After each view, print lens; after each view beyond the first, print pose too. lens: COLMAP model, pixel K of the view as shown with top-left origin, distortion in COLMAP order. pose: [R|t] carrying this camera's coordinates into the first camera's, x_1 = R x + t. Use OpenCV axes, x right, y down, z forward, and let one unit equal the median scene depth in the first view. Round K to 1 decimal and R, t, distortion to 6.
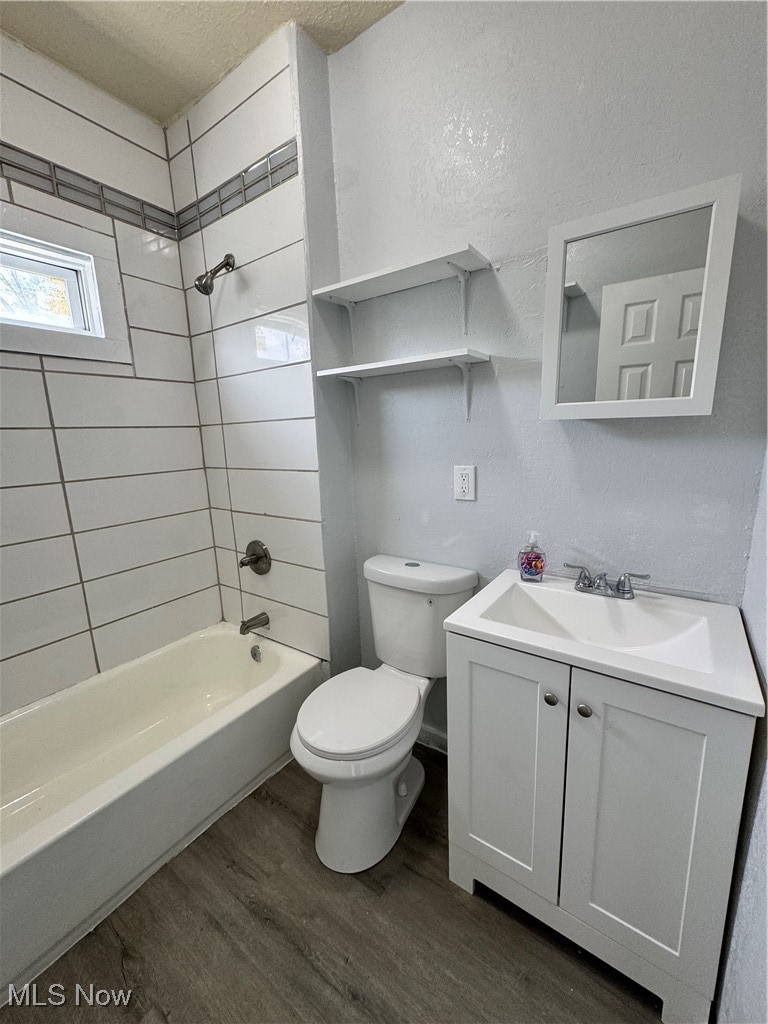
lens RADIAL K [[406.8, 0, 382.6], [0, 406.8, 512.7], [0, 0, 1]] dist [-0.000936, 0.000867]
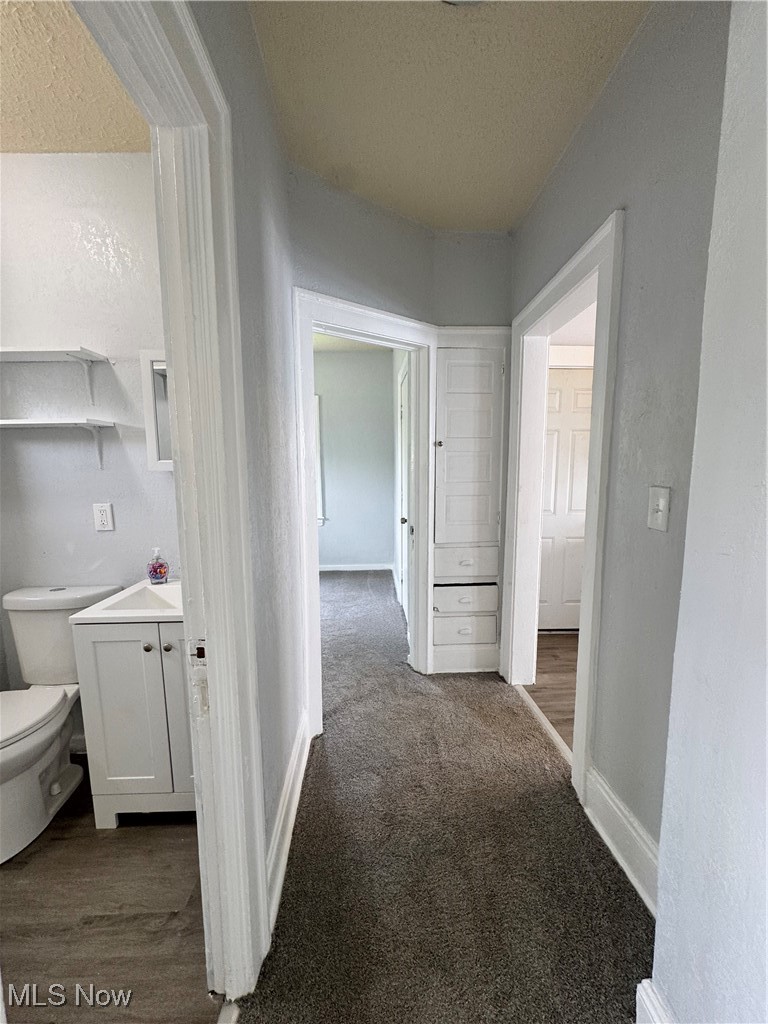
lens RADIAL K [[406.8, 0, 382.1], [0, 406.8, 514.8], [0, 0, 1]] dist [-0.000936, 0.000867]
pose [[0.801507, -0.048622, 0.596005, 0.160158], [0.102248, 0.993154, -0.056482, 0.090925], [-0.589179, 0.106211, 0.800991, -0.600417]]
